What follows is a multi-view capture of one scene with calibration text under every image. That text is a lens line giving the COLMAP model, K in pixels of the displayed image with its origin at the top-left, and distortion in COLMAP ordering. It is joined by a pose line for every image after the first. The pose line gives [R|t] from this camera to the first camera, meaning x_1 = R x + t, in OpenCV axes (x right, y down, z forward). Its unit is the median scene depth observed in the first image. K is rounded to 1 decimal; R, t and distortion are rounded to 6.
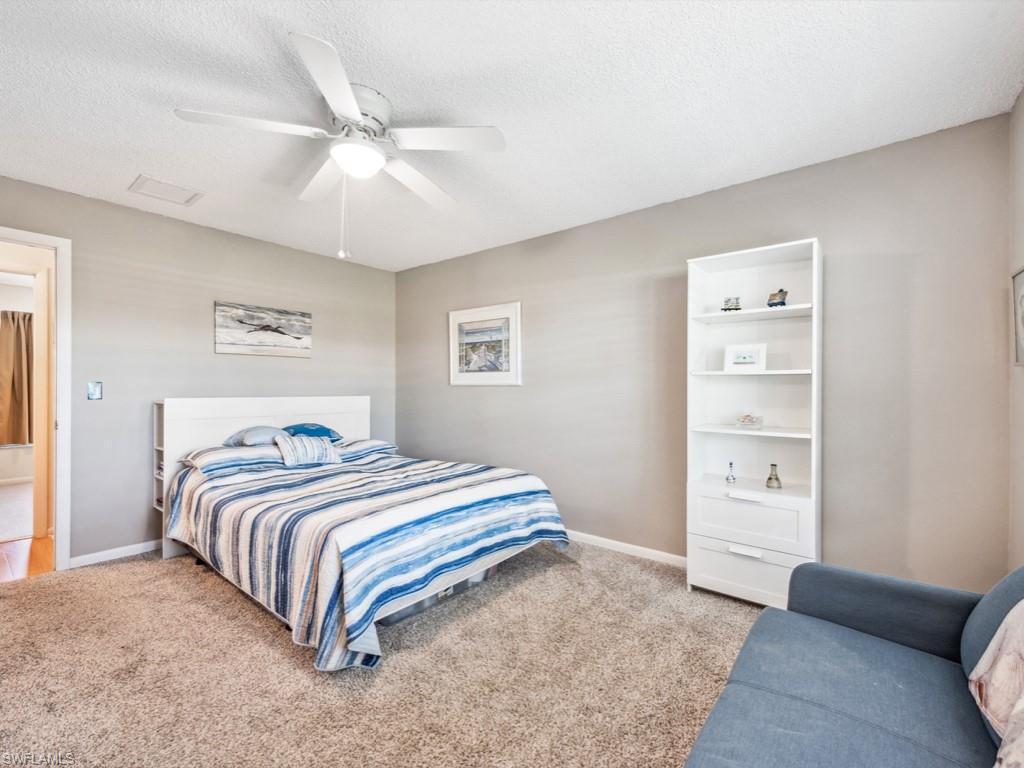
lens RADIAL K [[450.3, 0, 510.3], [0, 450.3, 381.6], [0, 0, 1]] dist [0.012252, -0.002722]
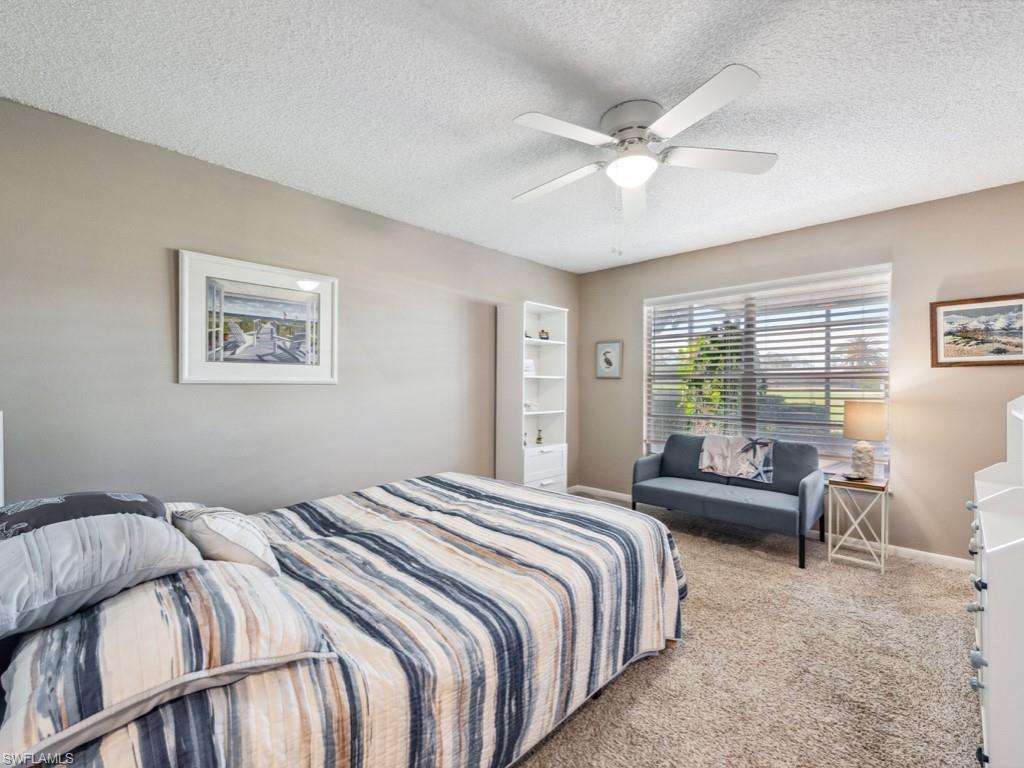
lens RADIAL K [[450.3, 0, 511.9], [0, 450.3, 386.3], [0, 0, 1]] dist [0.012252, -0.002722]
pose [[0.096164, 0.001284, 0.995365, -0.696554], [-0.007212, 0.999974, -0.000593, 0.010549], [-0.995339, -0.007122, 0.096171, 0.581136]]
